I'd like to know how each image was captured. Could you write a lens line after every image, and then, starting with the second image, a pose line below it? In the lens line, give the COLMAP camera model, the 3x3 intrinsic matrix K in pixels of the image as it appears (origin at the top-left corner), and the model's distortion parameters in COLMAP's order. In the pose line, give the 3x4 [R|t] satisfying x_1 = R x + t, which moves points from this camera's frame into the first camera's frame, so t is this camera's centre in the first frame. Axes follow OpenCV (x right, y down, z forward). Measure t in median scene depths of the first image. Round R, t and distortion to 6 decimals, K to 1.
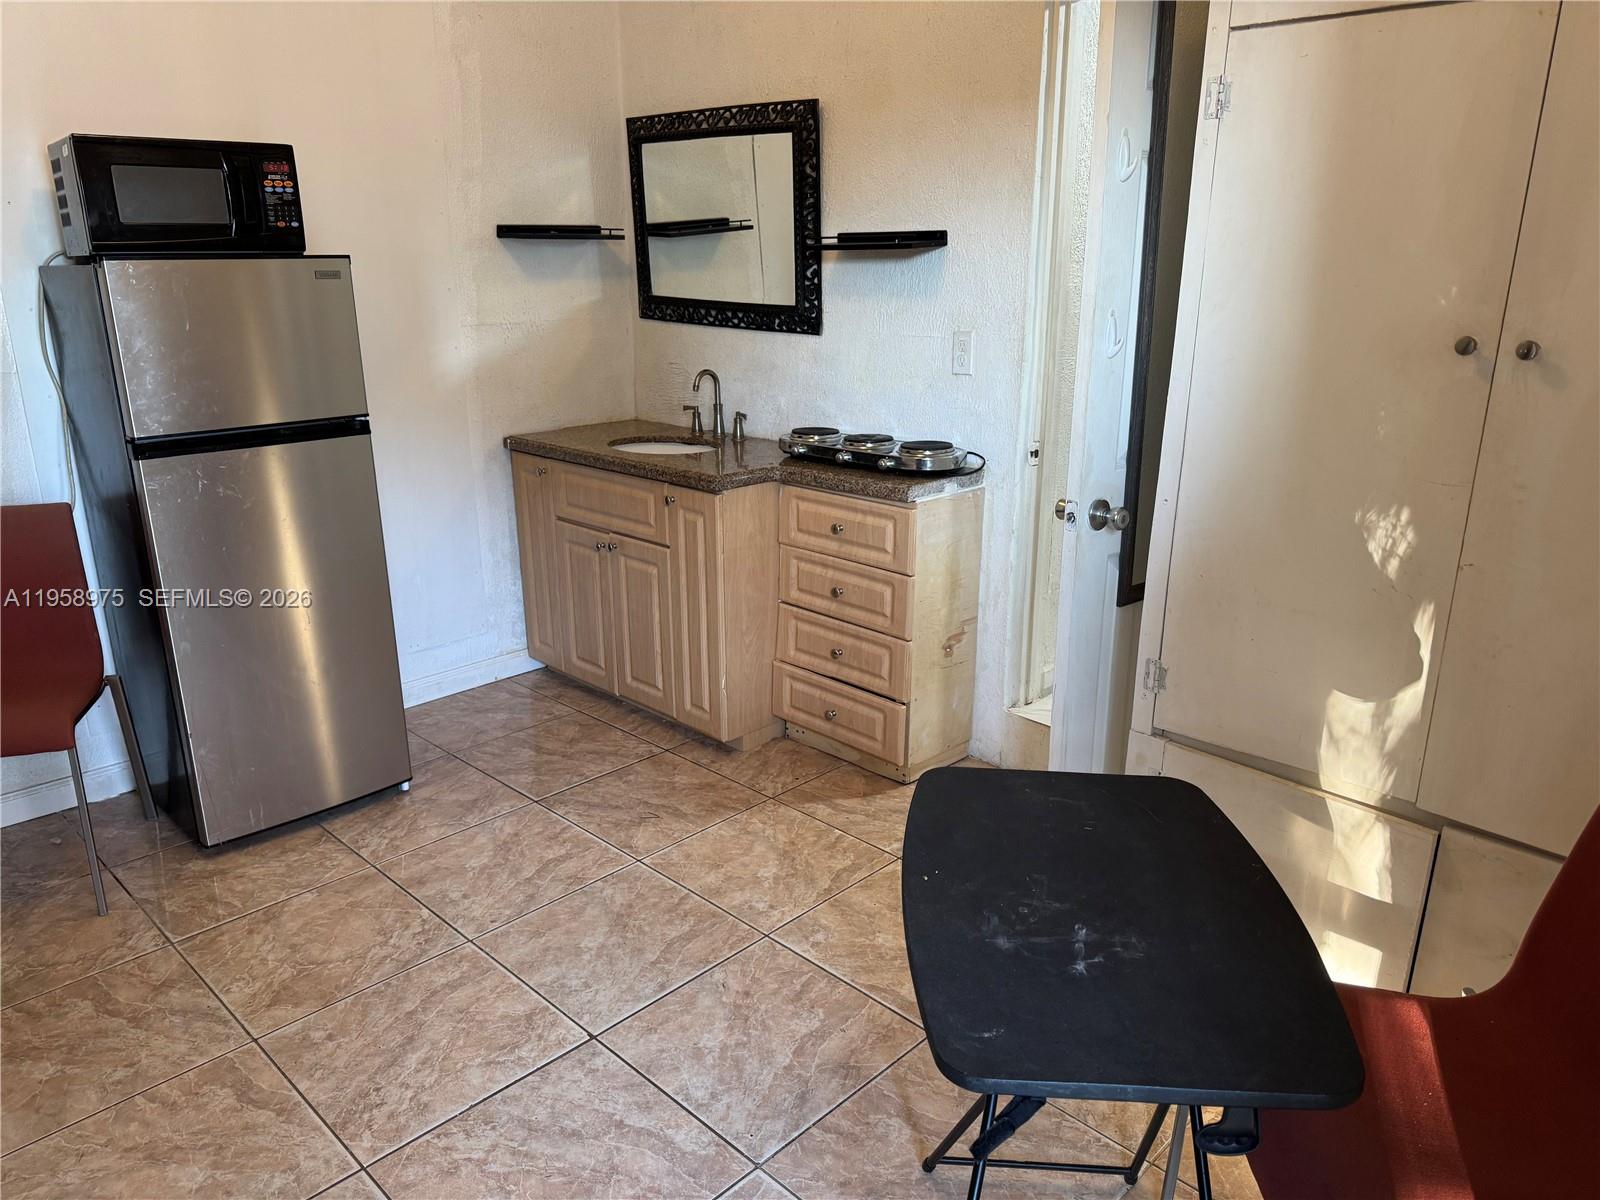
lens RADIAL K [[1127.9, 0, 810.4], [0, 1127.9, 613.2], [0, 0, 1]] dist [0.068680, -0.087596]
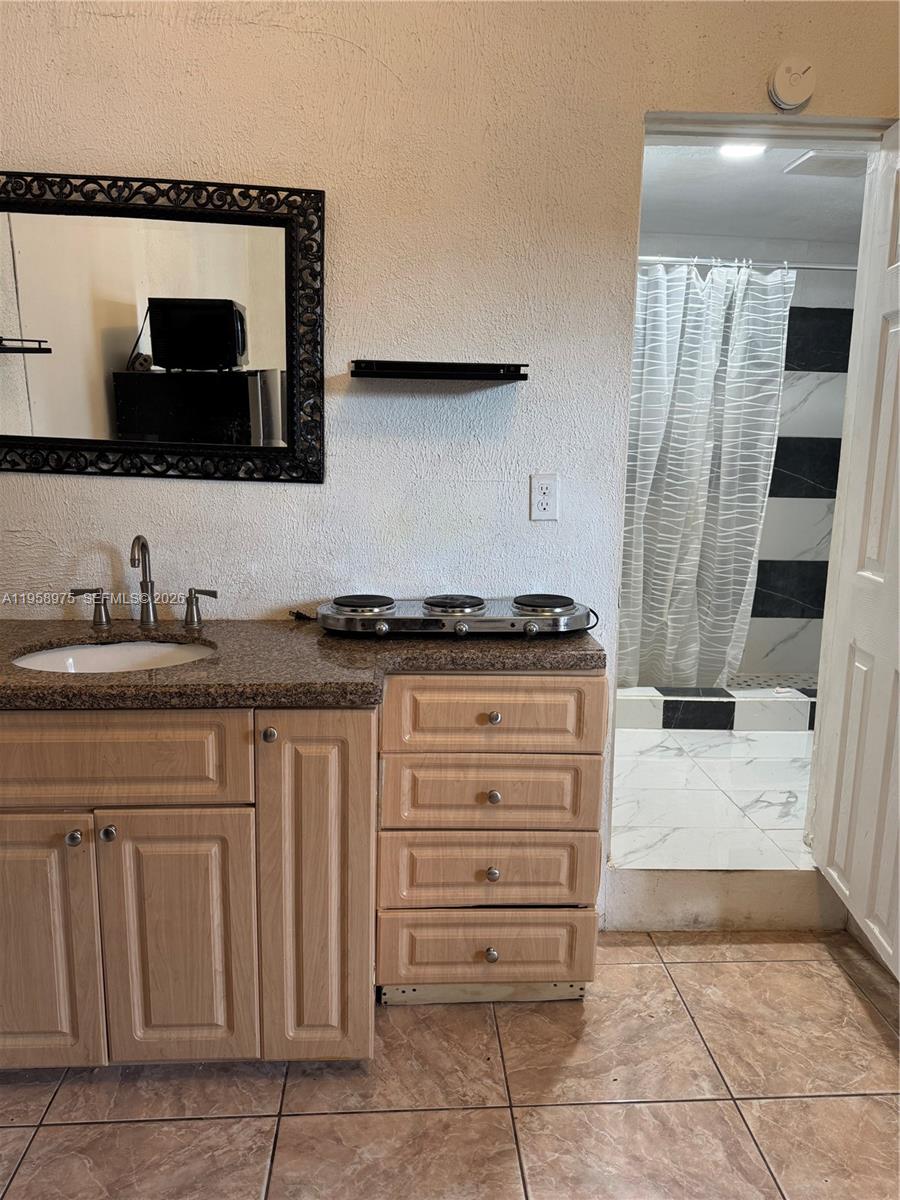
lens RADIAL K [[845.9, 0, 453.6], [0, 845.9, 599.1], [0, 0, 1]] dist [0.068680, -0.087596]
pose [[0.664116, -0.124151, 0.737249, -0.401617], [0.205426, 0.978462, -0.020278, -0.142519], [-0.718853, 0.164918, 0.675317, 0.574807]]
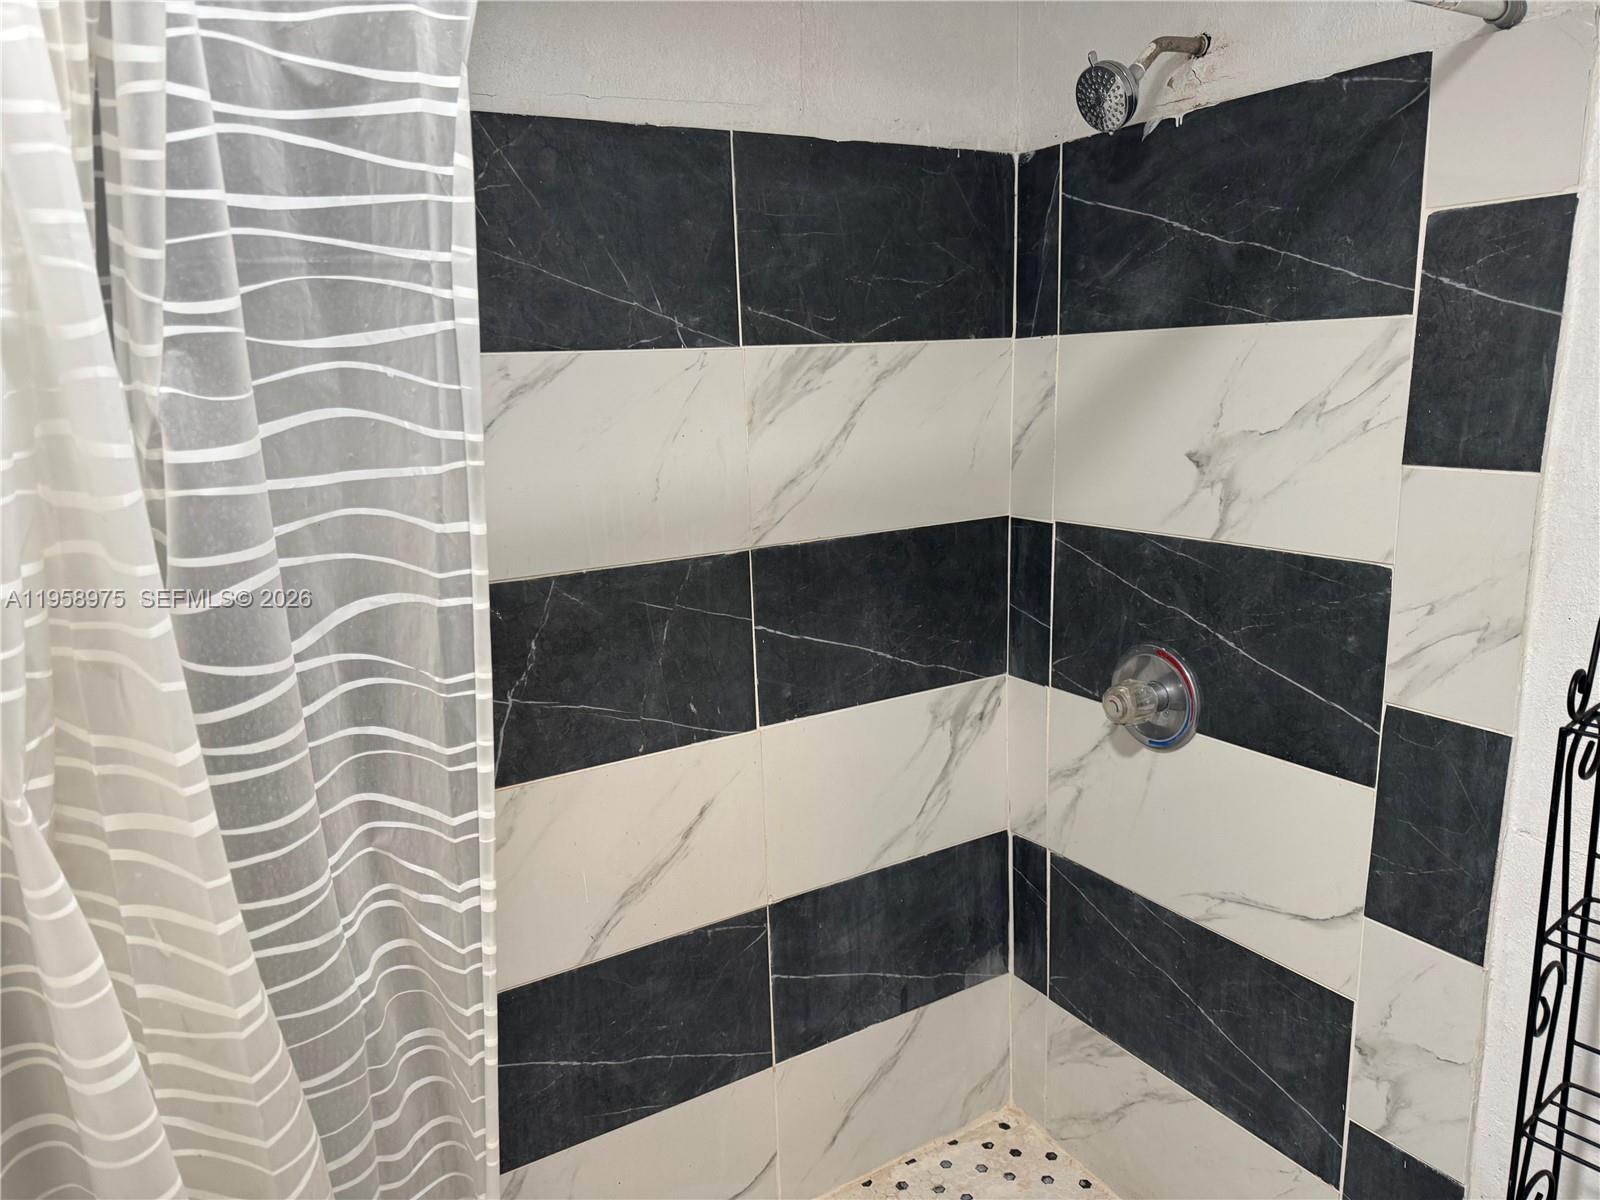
lens RADIAL K [[1127.9, 0, 791.1], [0, 1127.9, 603.1], [0, 0, 1]] dist [0.068680, -0.087596]
pose [[0.252297, -0.221968, 0.941847, 0.351337], [0.325236, 0.936161, 0.133505, -0.350001], [-0.911355, 0.272640, 0.308383, 0.879004]]
